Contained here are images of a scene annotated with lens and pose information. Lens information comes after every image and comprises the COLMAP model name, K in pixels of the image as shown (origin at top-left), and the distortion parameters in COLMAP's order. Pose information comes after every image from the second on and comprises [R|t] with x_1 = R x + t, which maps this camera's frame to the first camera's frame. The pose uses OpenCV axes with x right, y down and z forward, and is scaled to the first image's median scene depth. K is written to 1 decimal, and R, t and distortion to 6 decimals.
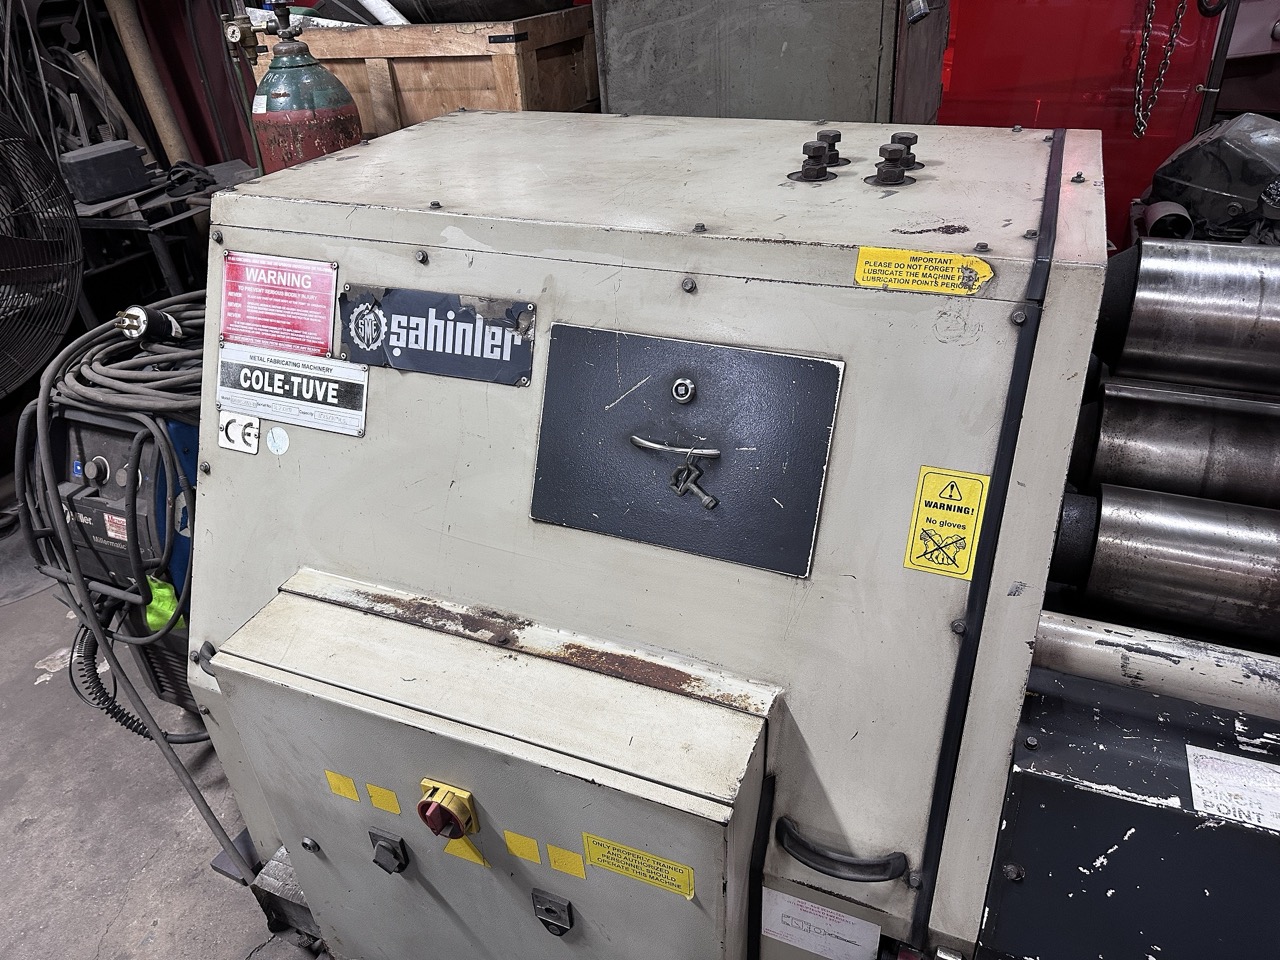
lens RADIAL K [[910.0, 0, 634.8], [0, 910.0, 484.4], [0, 0, 1]] dist [0.029370, -0.032669]
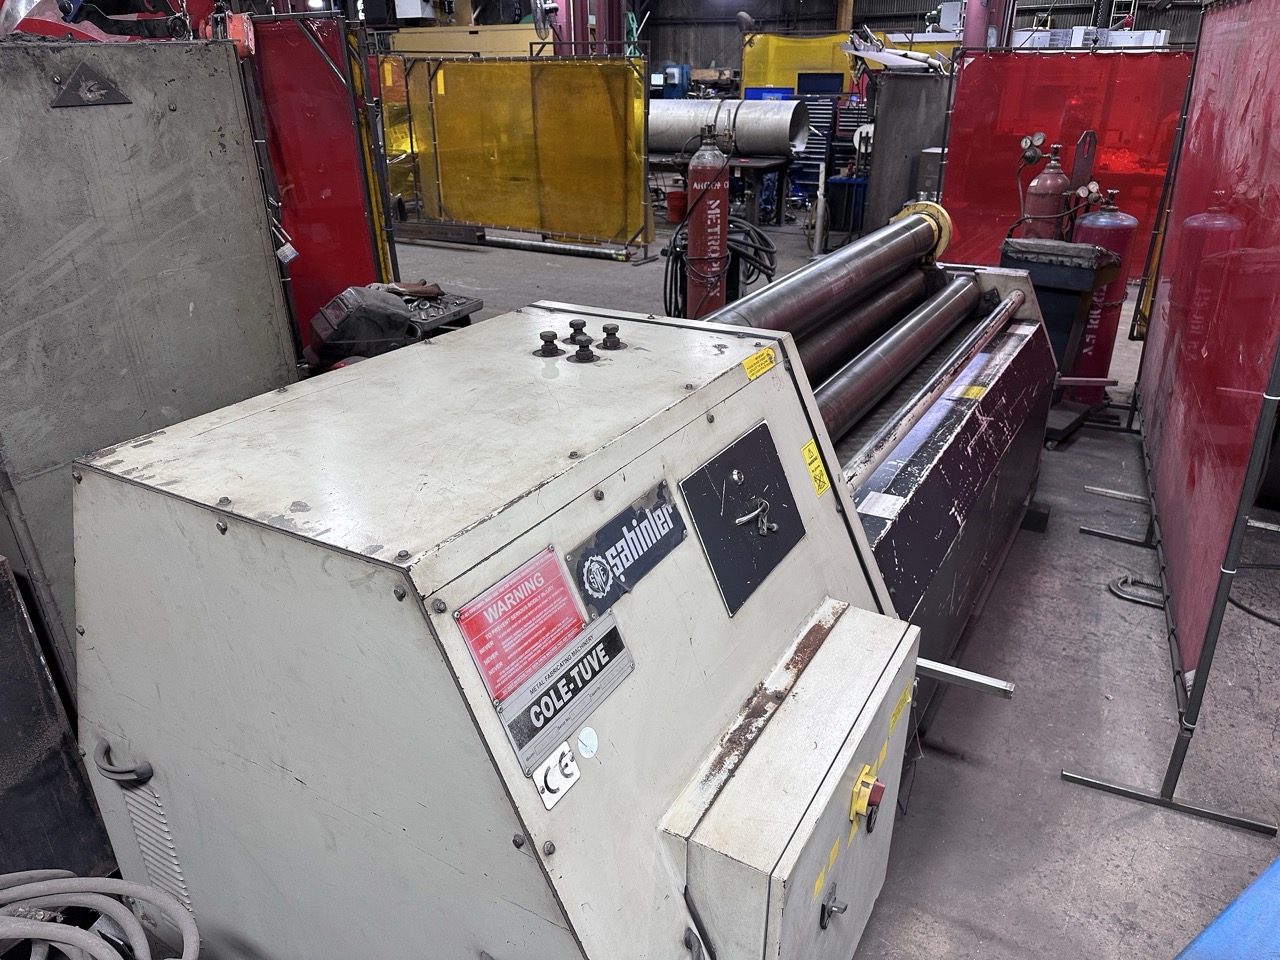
lens RADIAL K [[910.0, 0, 664.9], [0, 910.0, 483.4], [0, 0, 1]] dist [0.029370, -0.032669]
pose [[0.121478, -0.376279, 0.918508, -1.239540], [0.528667, 0.807716, 0.260972, -0.505181], [-0.840092, 0.453883, 0.297046, 0.580936]]
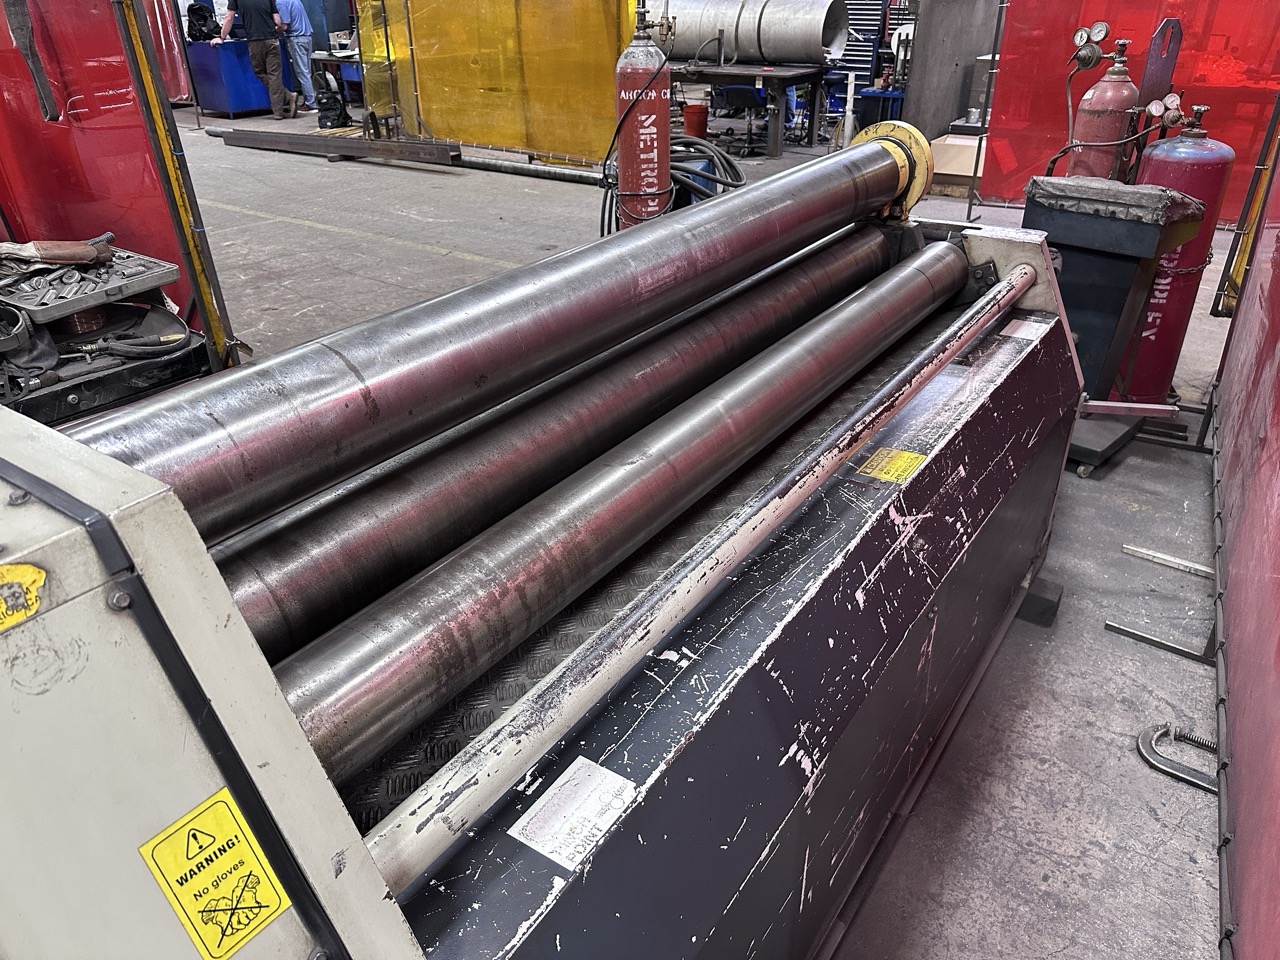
lens RADIAL K [[910.0, 0, 652.9], [0, 910.0, 476.3], [0, 0, 1]] dist [0.029370, -0.032669]
pose [[0.204689, -0.437837, 0.875443, -0.061180], [0.521496, 0.805655, 0.281002, -0.191180], [-0.828338, 0.399022, 0.393239, 0.262038]]
